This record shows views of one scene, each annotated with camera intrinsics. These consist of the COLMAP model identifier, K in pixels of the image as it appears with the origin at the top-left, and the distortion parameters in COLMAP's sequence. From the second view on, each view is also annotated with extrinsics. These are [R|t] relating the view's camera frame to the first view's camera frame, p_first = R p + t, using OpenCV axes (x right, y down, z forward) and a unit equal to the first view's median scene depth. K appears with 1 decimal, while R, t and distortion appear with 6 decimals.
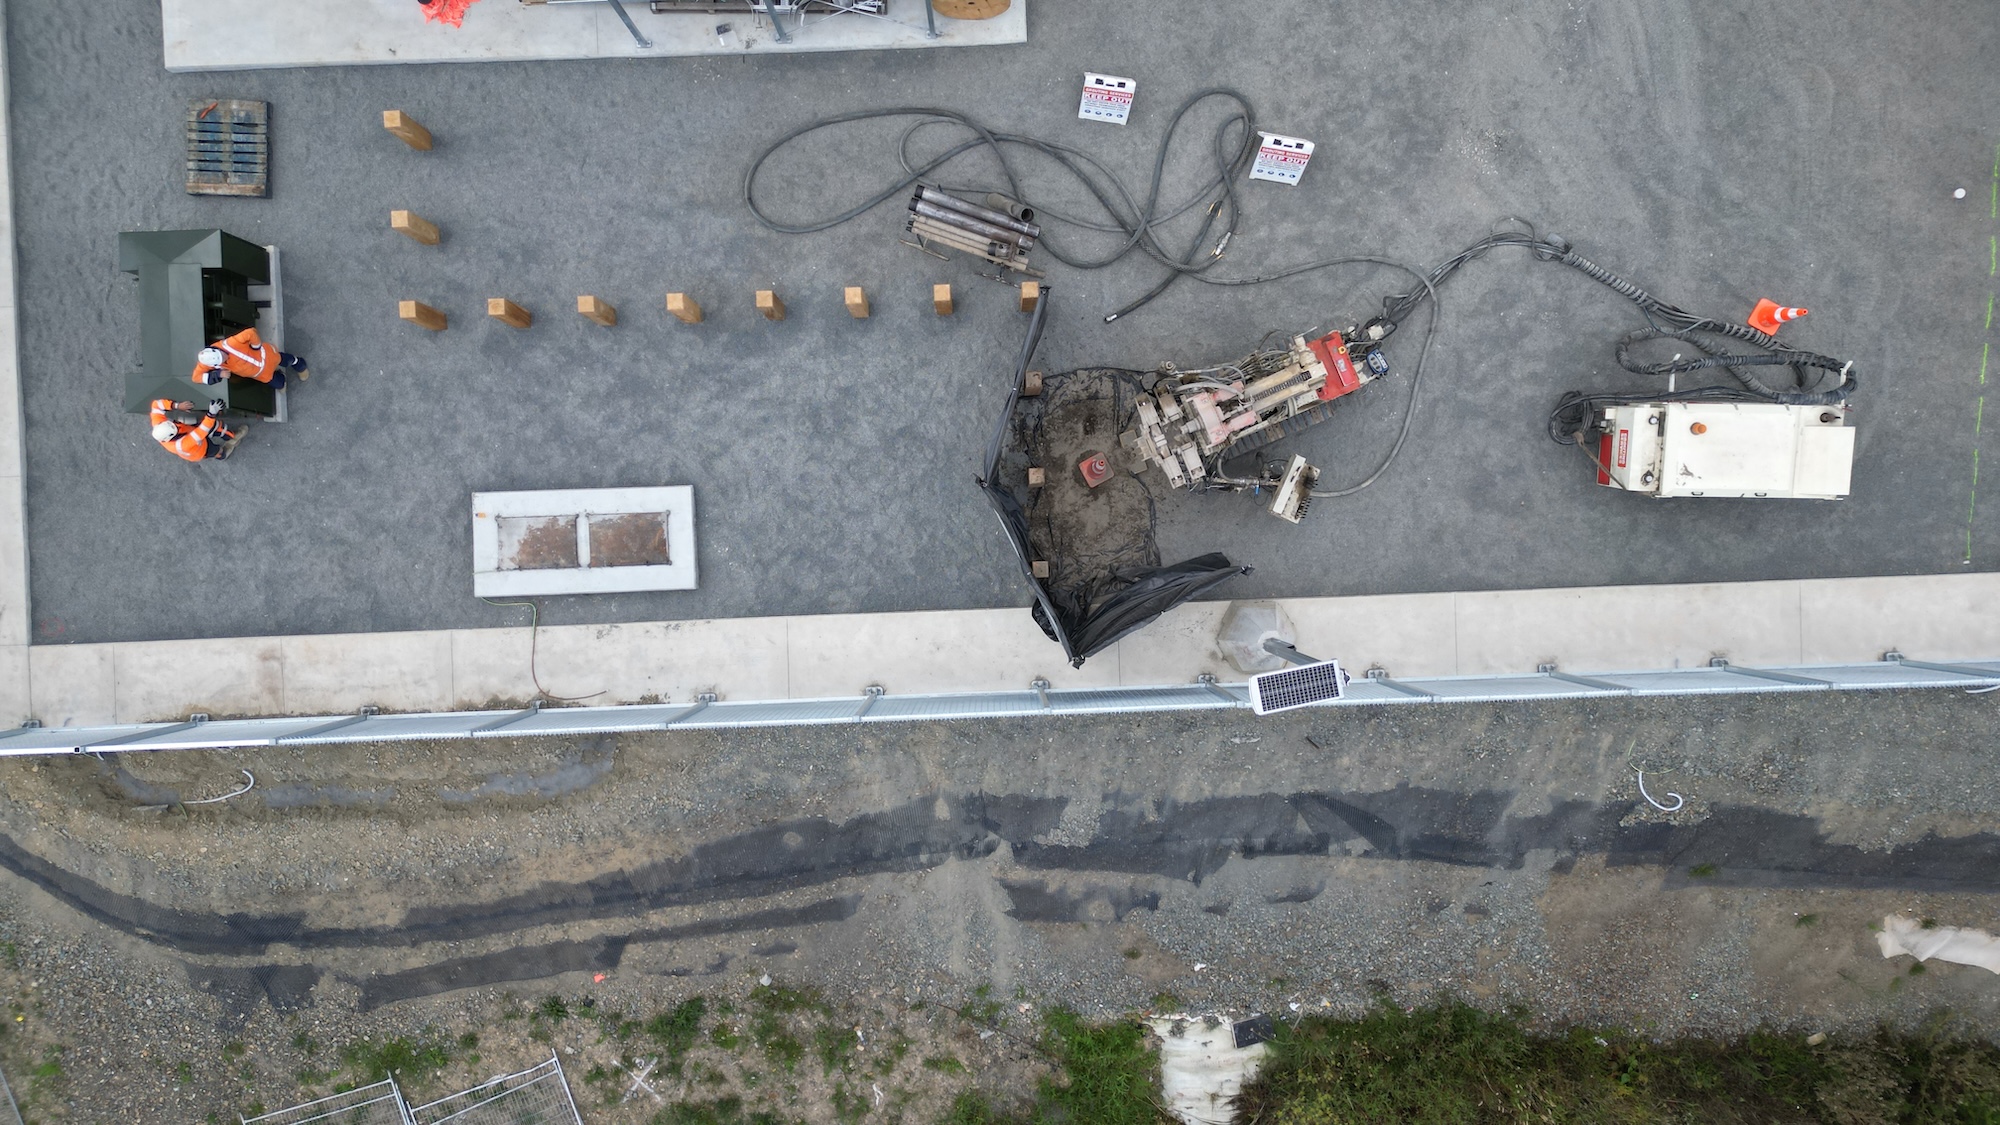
lens RADIAL K [[1416.9, 0, 998.0], [0, 1416.9, 556.6], [0, 0, 1]] dist [0.059557, -0.047186]
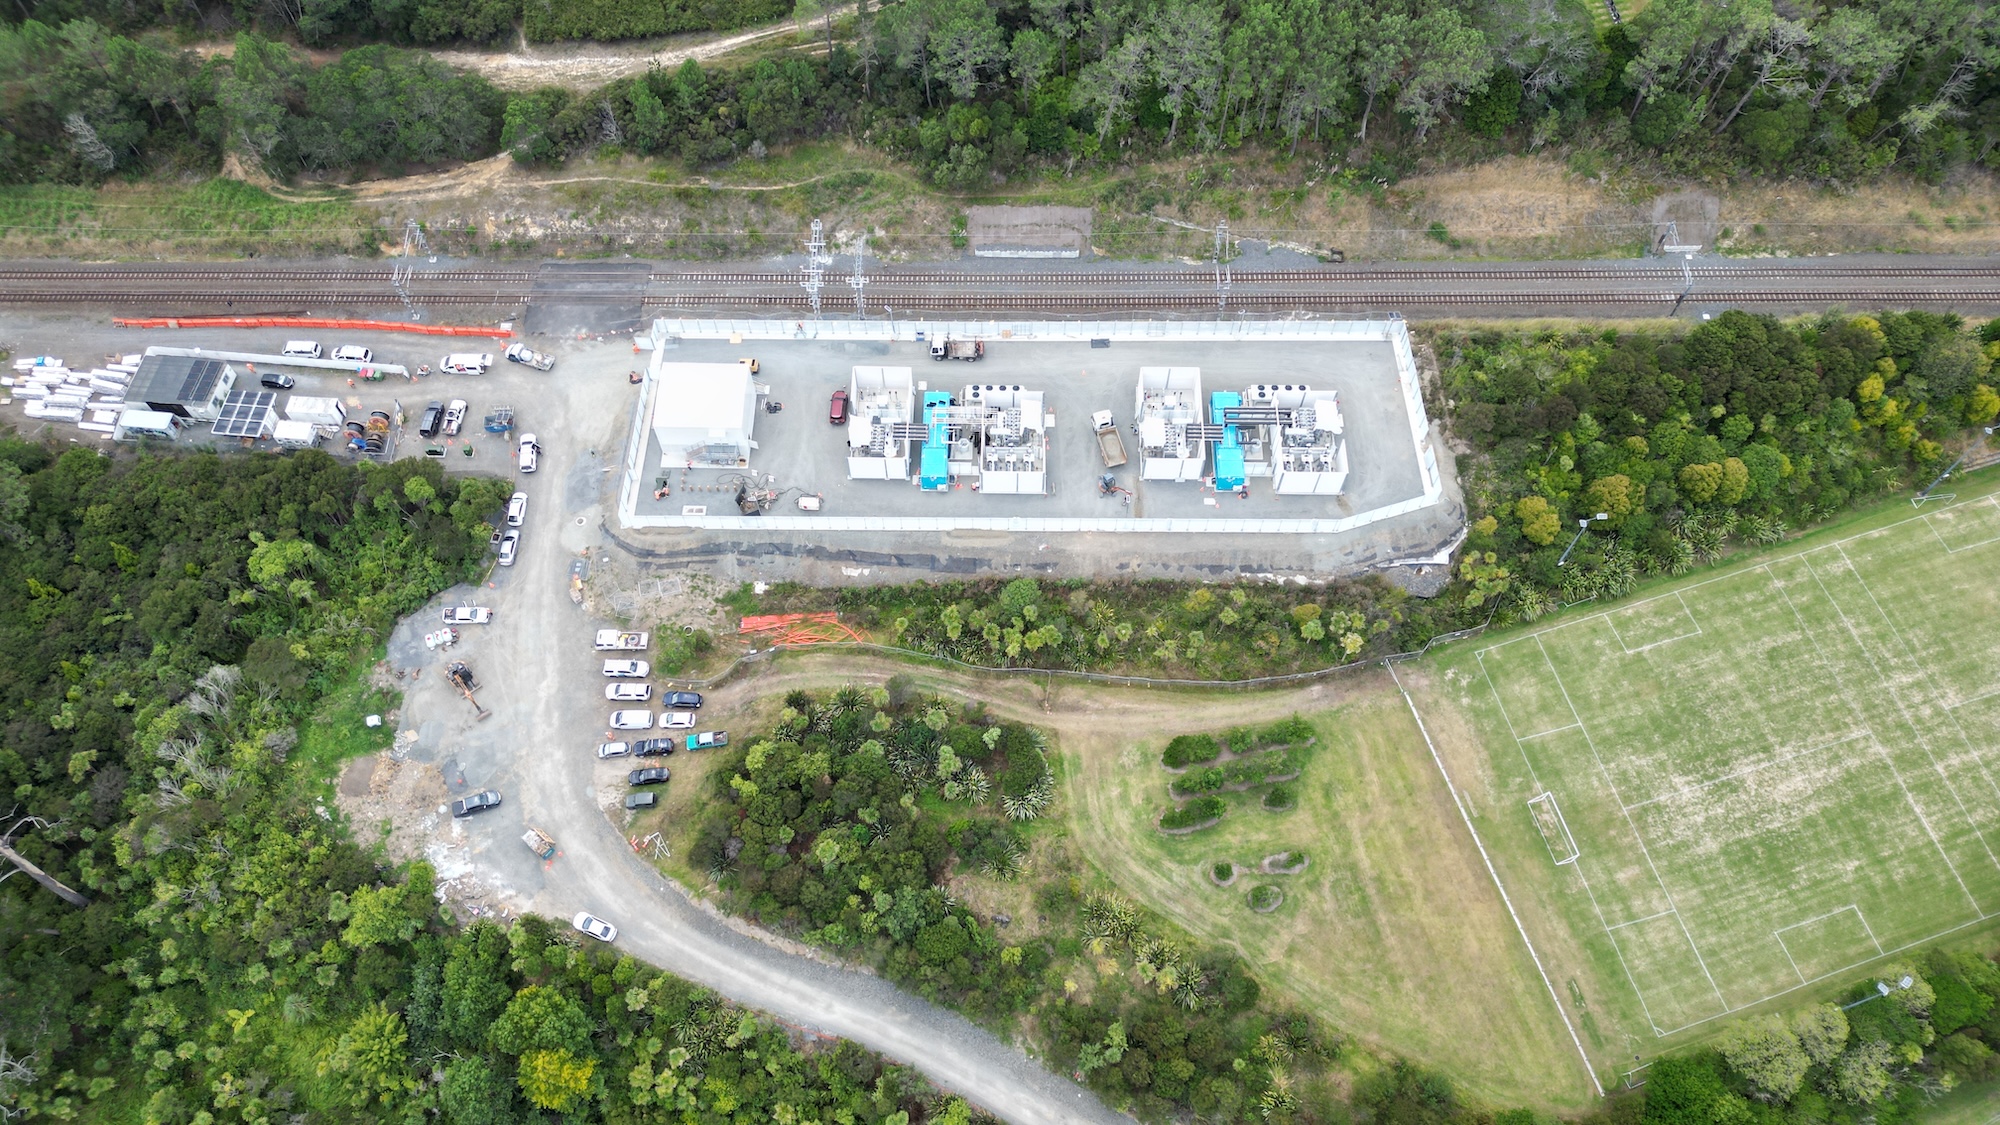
lens RADIAL K [[1414.0, 0, 1001.0], [0, 1414.0, 554.5], [0, 0, 1]] dist [0.075431, -0.075339]
pose [[0.998677, 0.050259, -0.010871, 1.709733], [-0.048427, 0.848181, -0.527488, 4.699716], [-0.017290, 0.527316, 0.849493, -6.337831]]
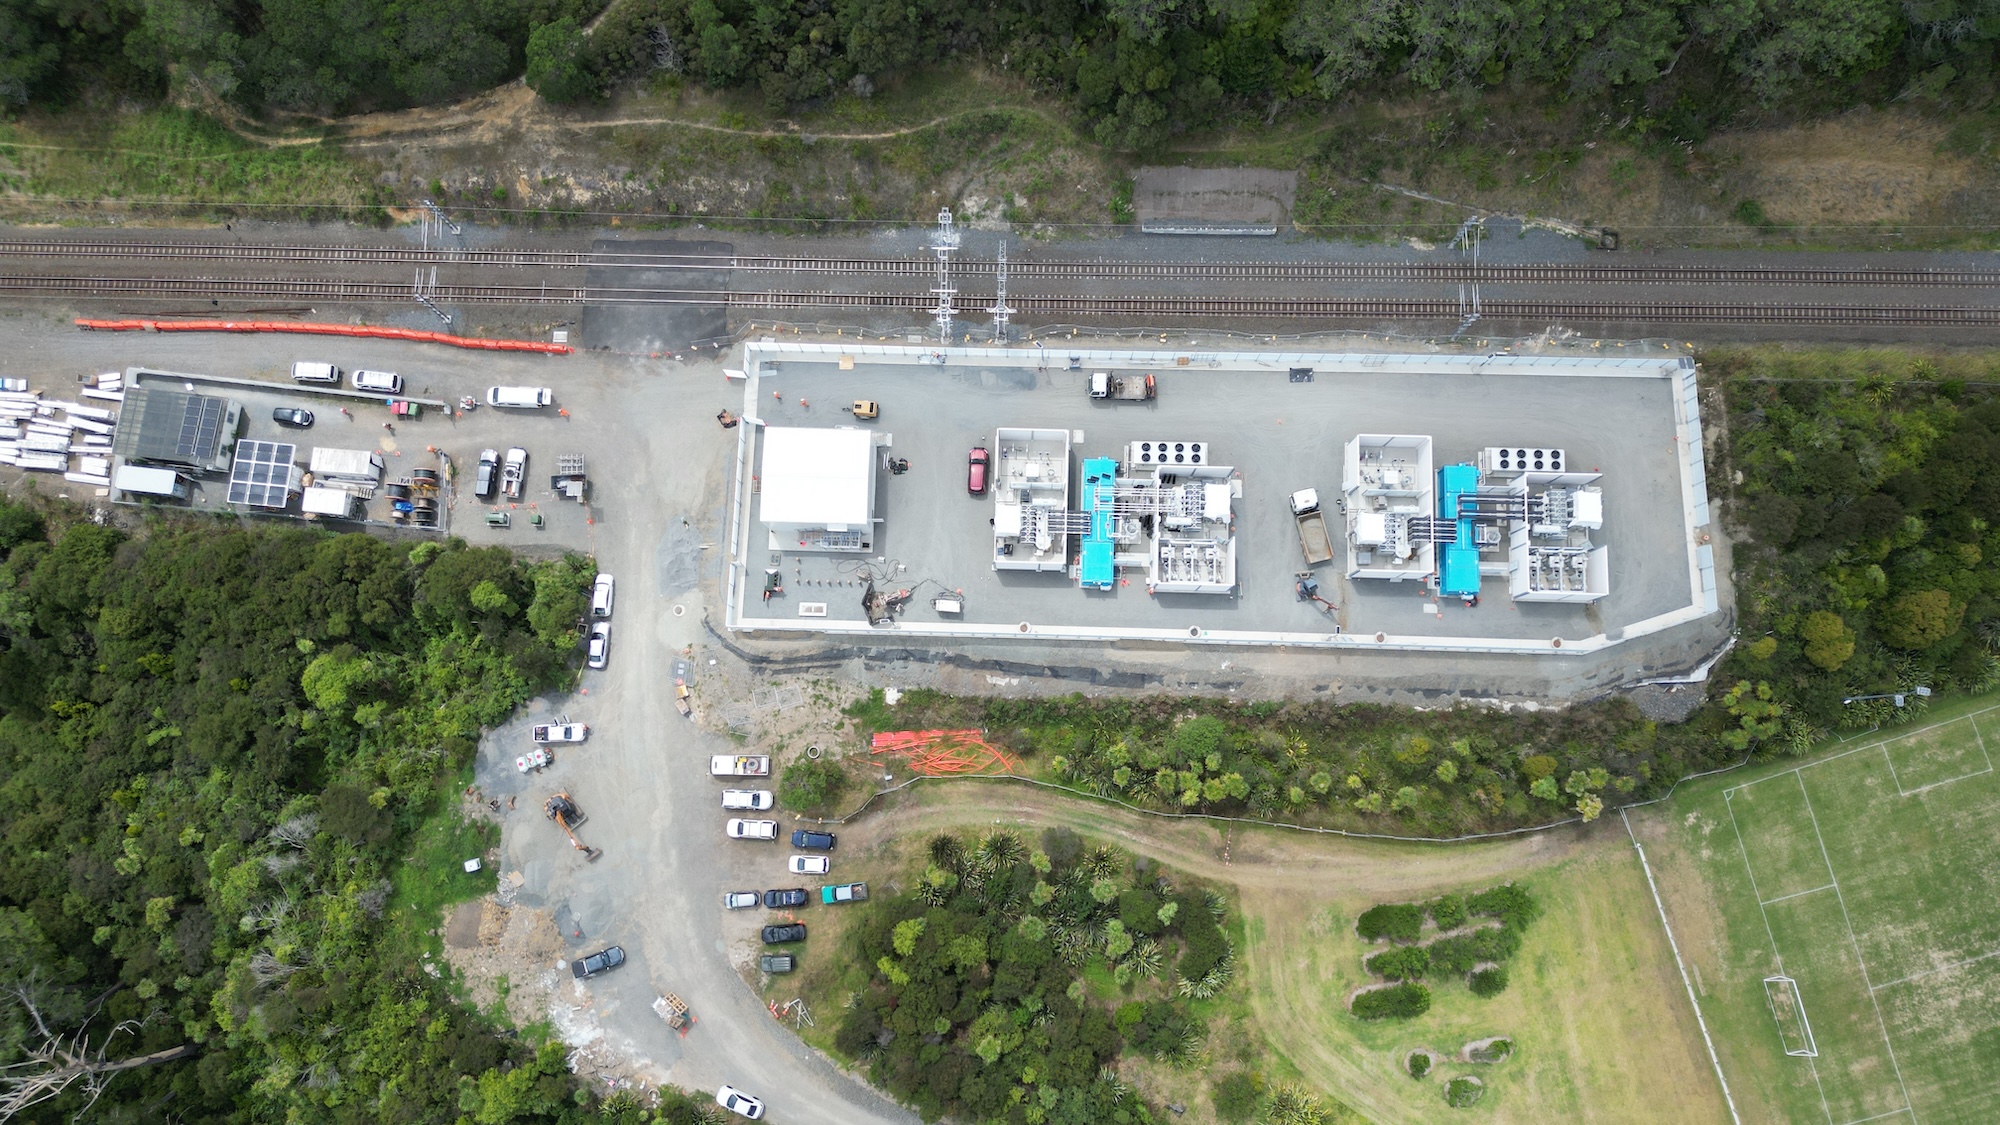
lens RADIAL K [[1416.9, 0, 998.0], [0, 1416.9, 556.6], [0, 0, 1]] dist [0.059557, -0.047186]
pose [[0.997913, 0.064439, -0.004189, 0.698574], [-0.064078, 0.980133, -0.187707, 1.034238], [-0.007990, 0.187583, 0.982216, -6.316907]]
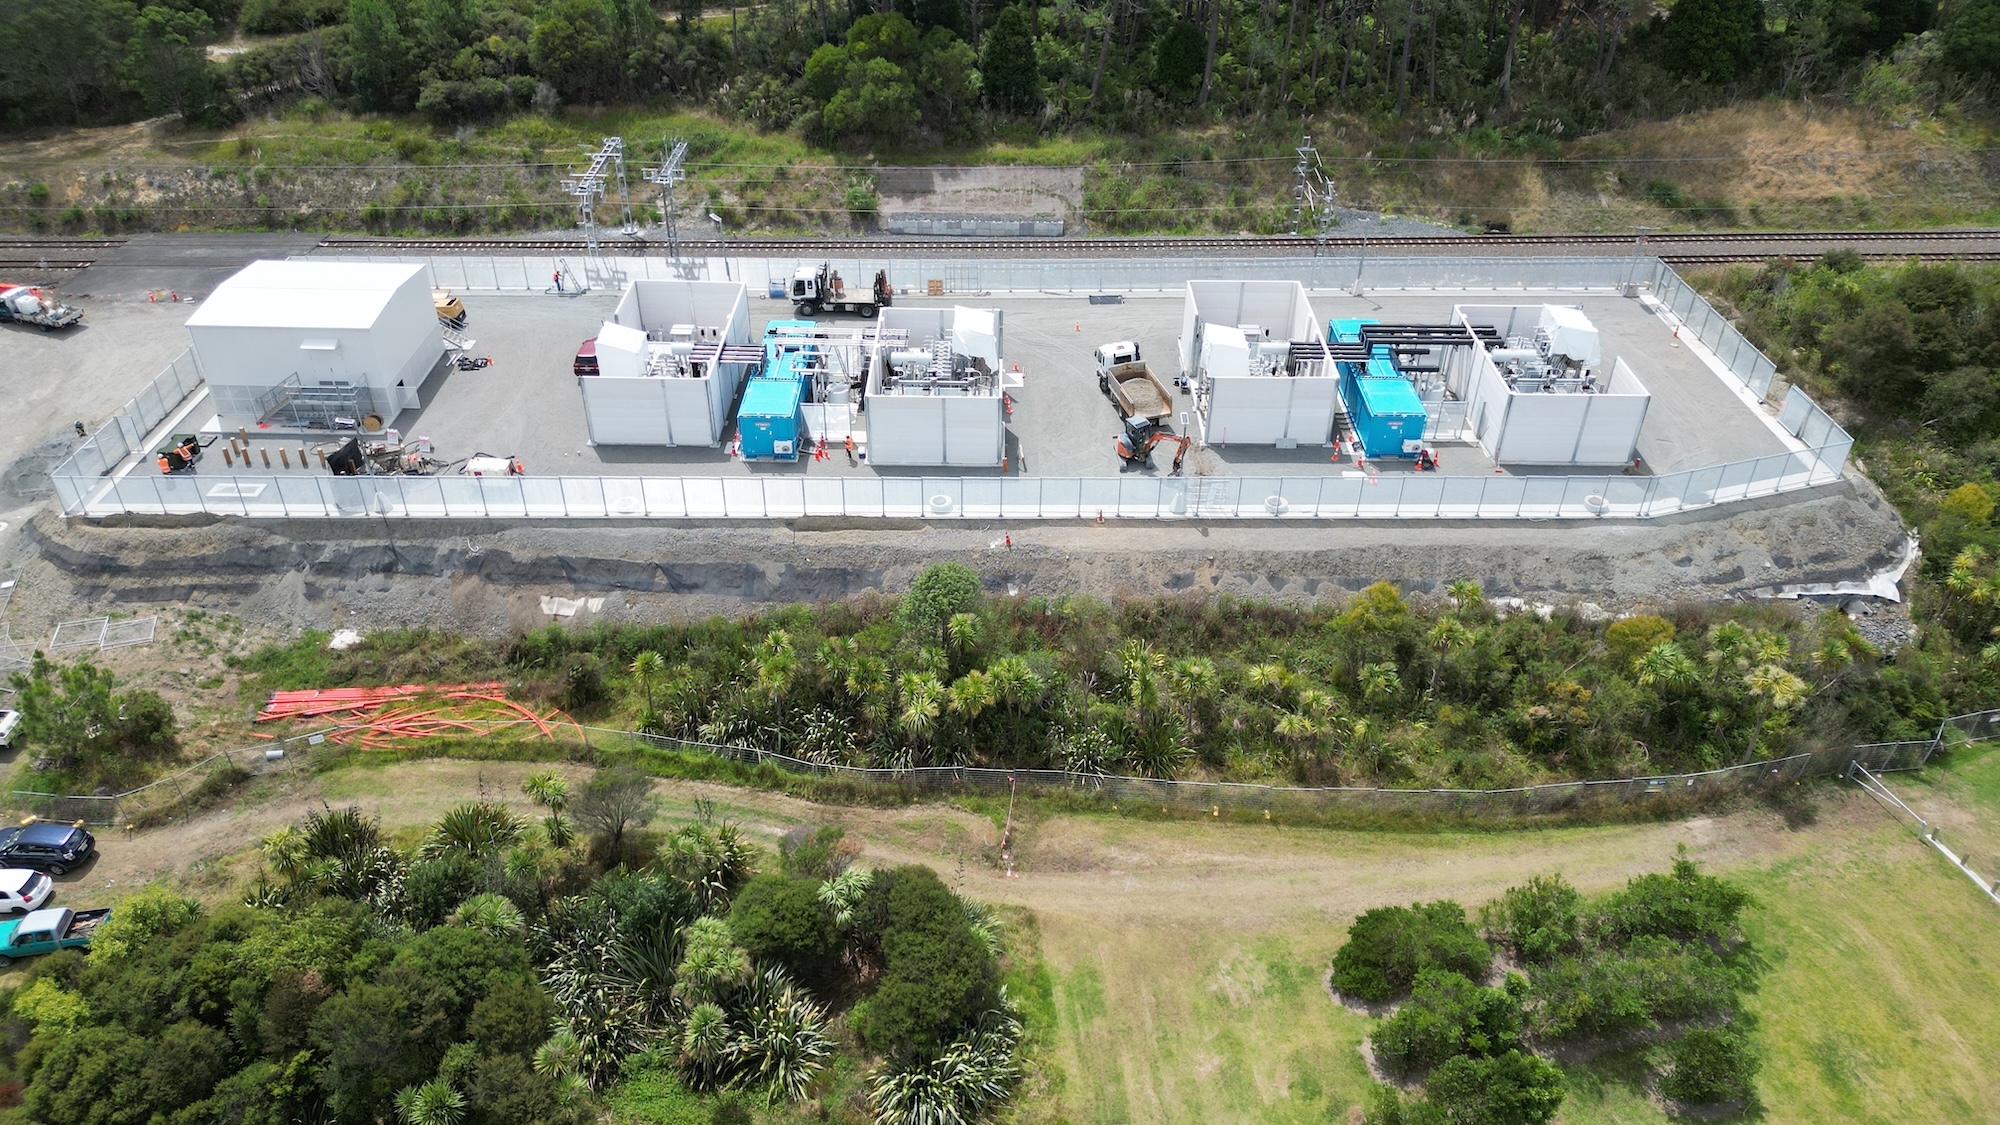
lens RADIAL K [[1397.2, 0, 1001.8], [0, 1397.2, 559.8], [0, 0, 1]] dist [0.066198, -0.064064]
pose [[0.998863, 0.042567, -0.021482, 1.962319], [-0.040951, 0.535134, -0.843774, 3.351381], [-0.024422, 0.843694, 0.536268, -1.103807]]
